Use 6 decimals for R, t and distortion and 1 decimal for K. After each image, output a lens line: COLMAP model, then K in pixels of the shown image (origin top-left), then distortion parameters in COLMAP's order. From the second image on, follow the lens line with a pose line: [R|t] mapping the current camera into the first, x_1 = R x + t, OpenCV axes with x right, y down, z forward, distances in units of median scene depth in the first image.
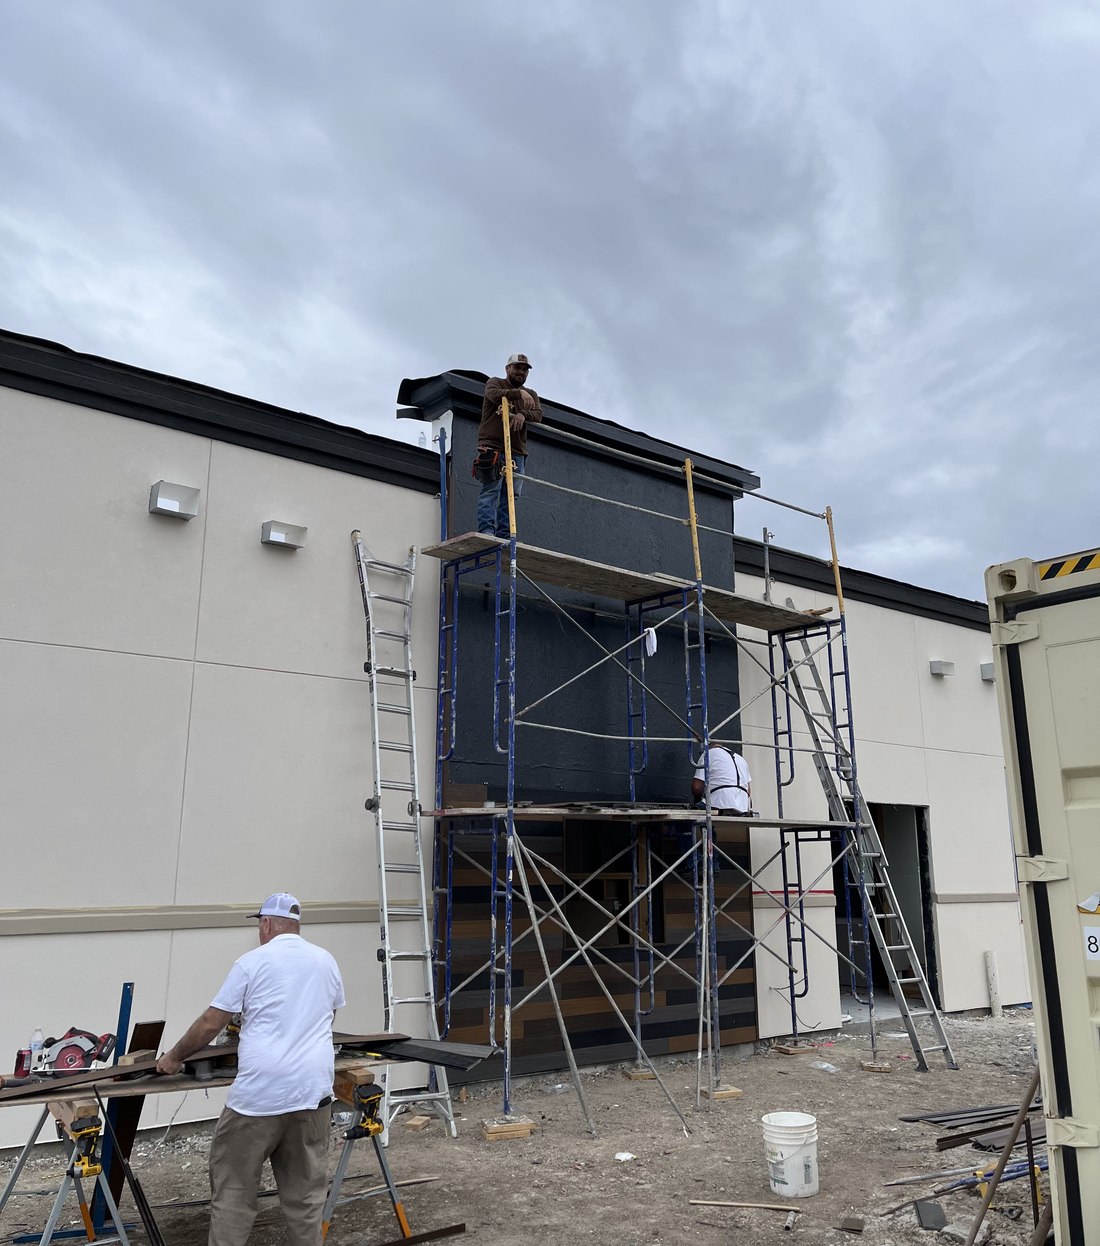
lens RADIAL K [[1013.9, 0, 550.0], [0, 1013.9, 623.0], [0, 0, 1]] dist [0.004161, -0.001041]
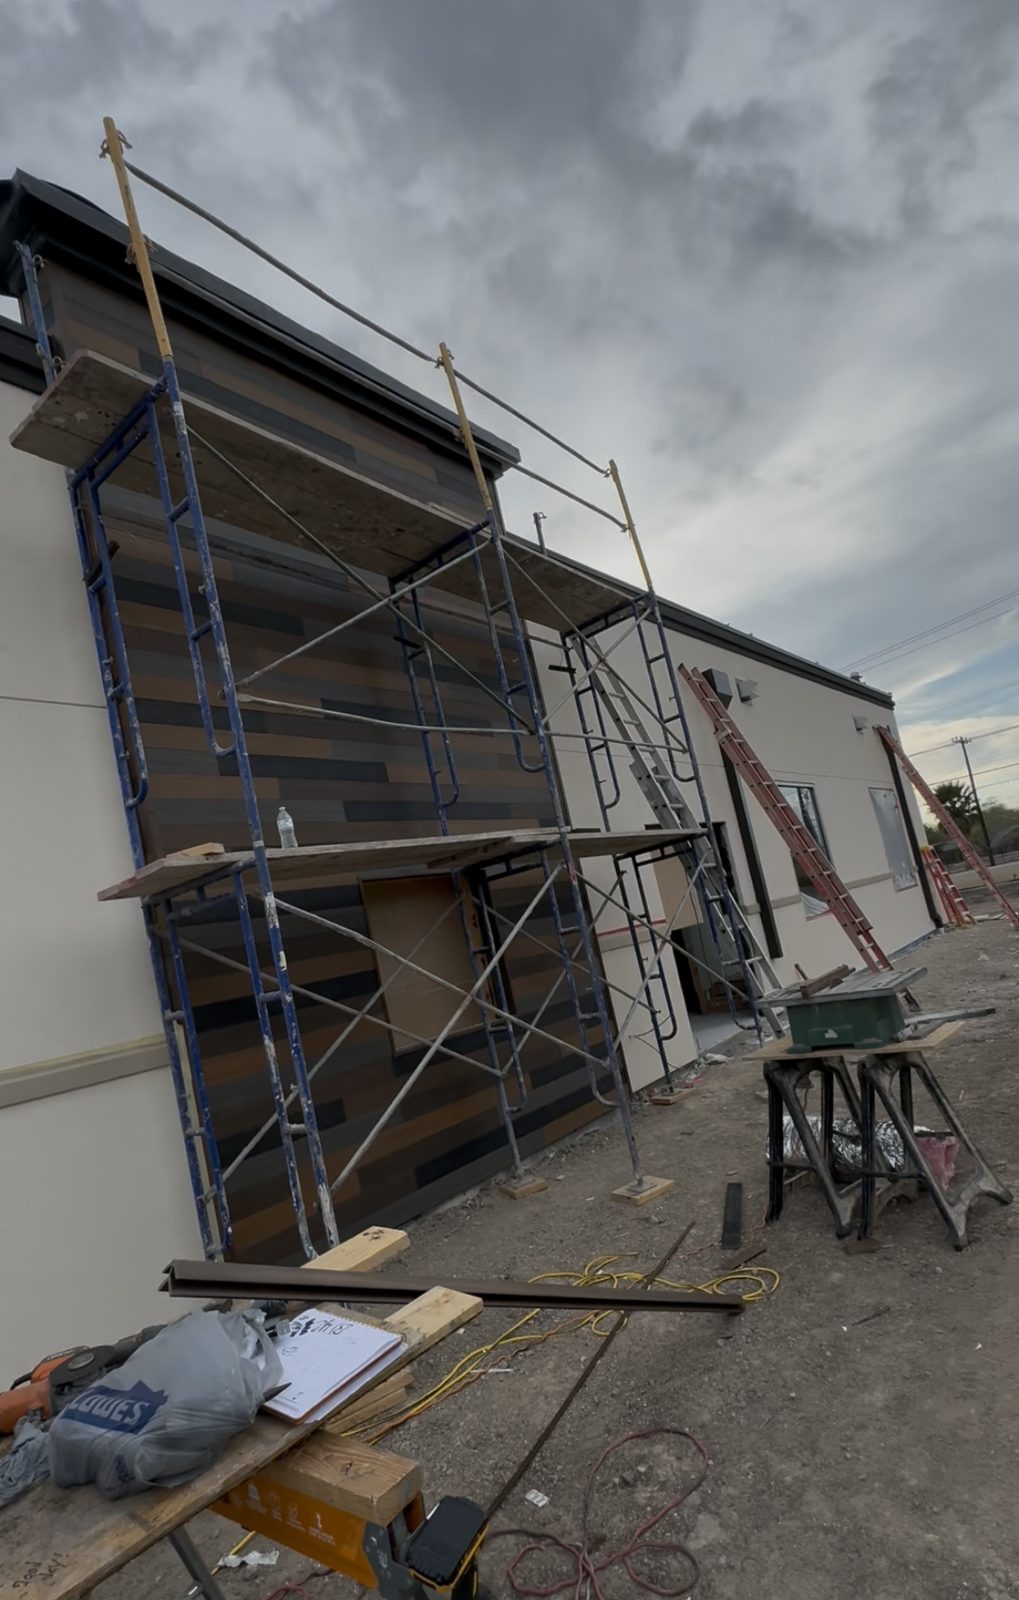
lens RADIAL K [[764.8, 0, 511.4], [0, 764.8, 889.1], [0, 0, 1]] dist [-0.019304, -0.000008]
pose [[0.956453, -0.190027, 0.221557, -0.003521], [0.157639, 0.975124, 0.155832, 0.138359], [-0.245658, -0.114120, 0.962616, 0.478687]]
